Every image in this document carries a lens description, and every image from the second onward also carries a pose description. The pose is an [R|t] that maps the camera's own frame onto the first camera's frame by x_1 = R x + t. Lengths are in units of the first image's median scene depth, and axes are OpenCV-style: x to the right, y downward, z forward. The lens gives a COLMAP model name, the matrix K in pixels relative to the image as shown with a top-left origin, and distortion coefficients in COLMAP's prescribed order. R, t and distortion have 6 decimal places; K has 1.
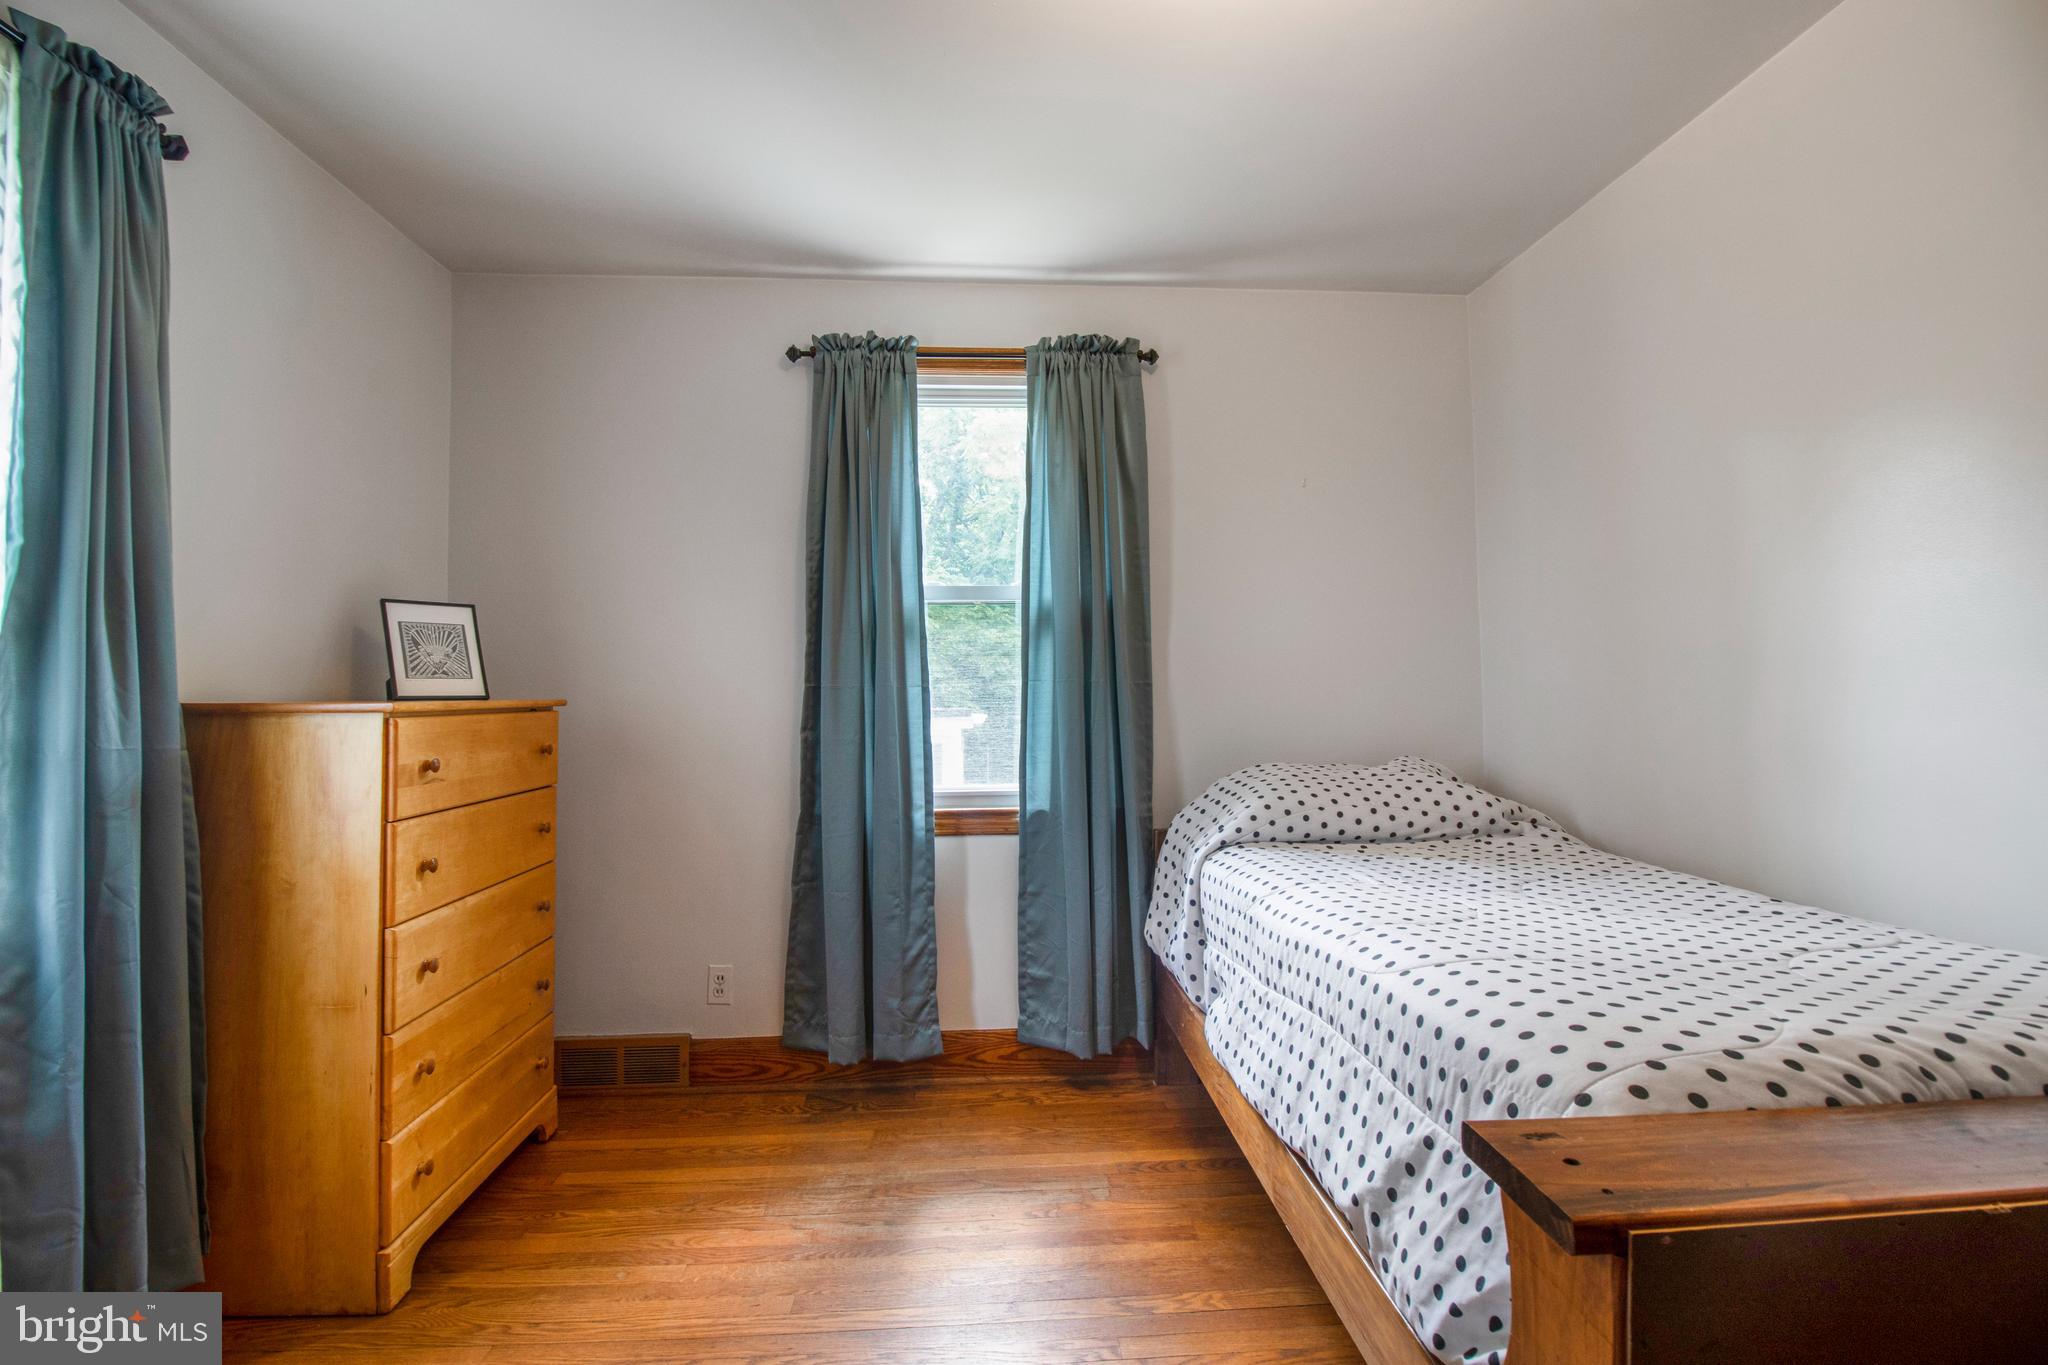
lens RADIAL K [[949.0, 0, 1026.8], [0, 949.0, 694.7], [0, 0, 1]] dist [0.011579, -0.018792]
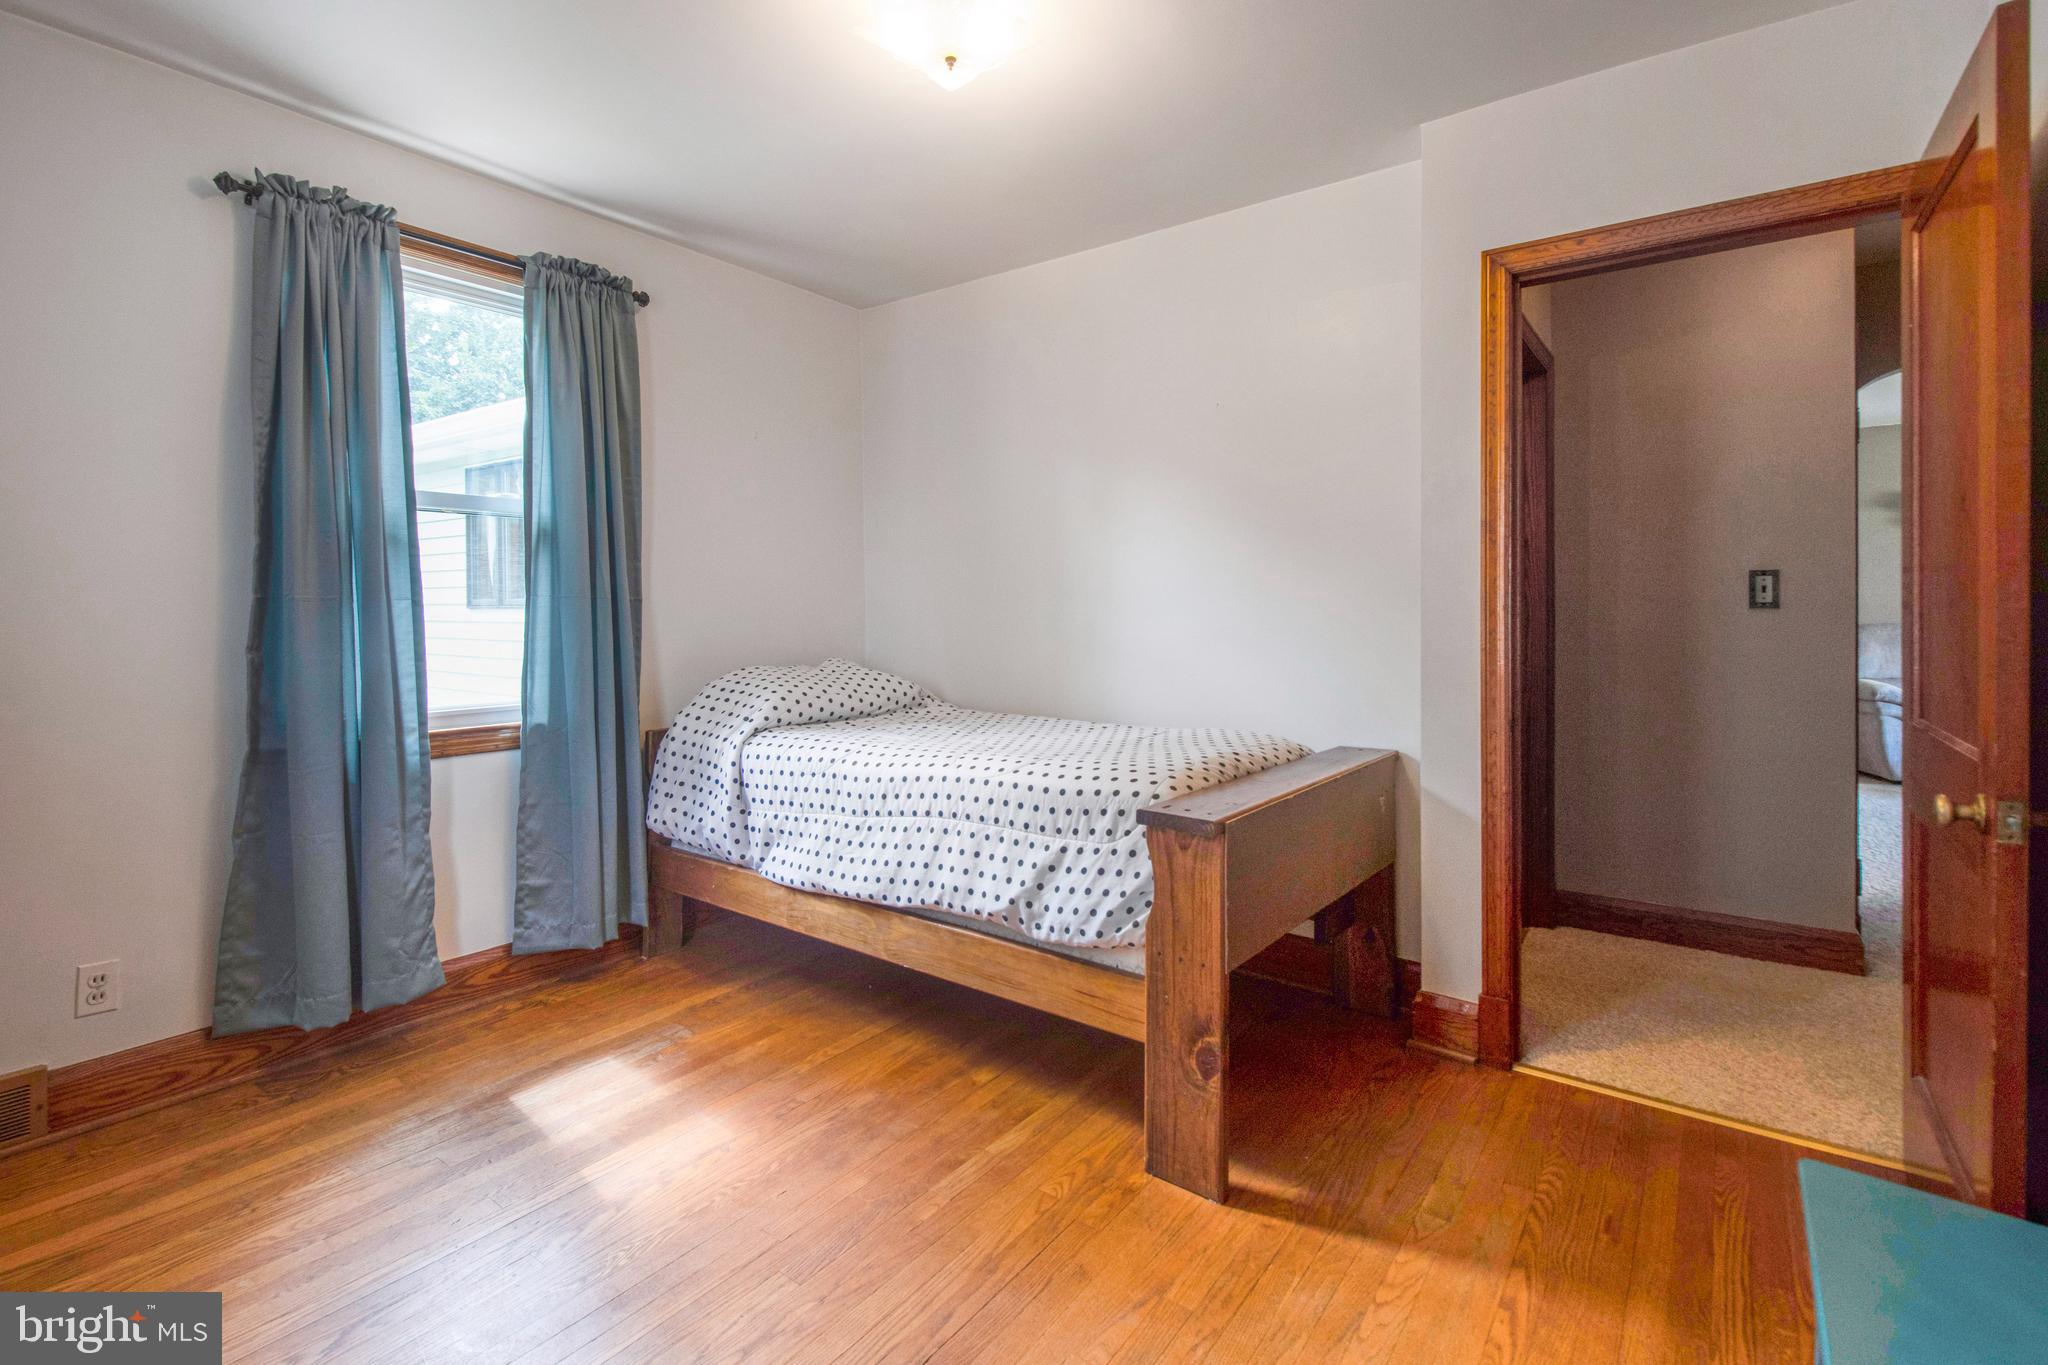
lens RADIAL K [[938.5, 0, 1022.5], [0, 938.5, 665.5], [0, 0, 1]] dist [0.036069, -0.017966]
pose [[0.652401, -0.039172, 0.756861, -0.425320], [-0.001625, 0.998589, 0.053084, 0.005501], [-0.757872, -0.035862, 0.651417, -0.053140]]
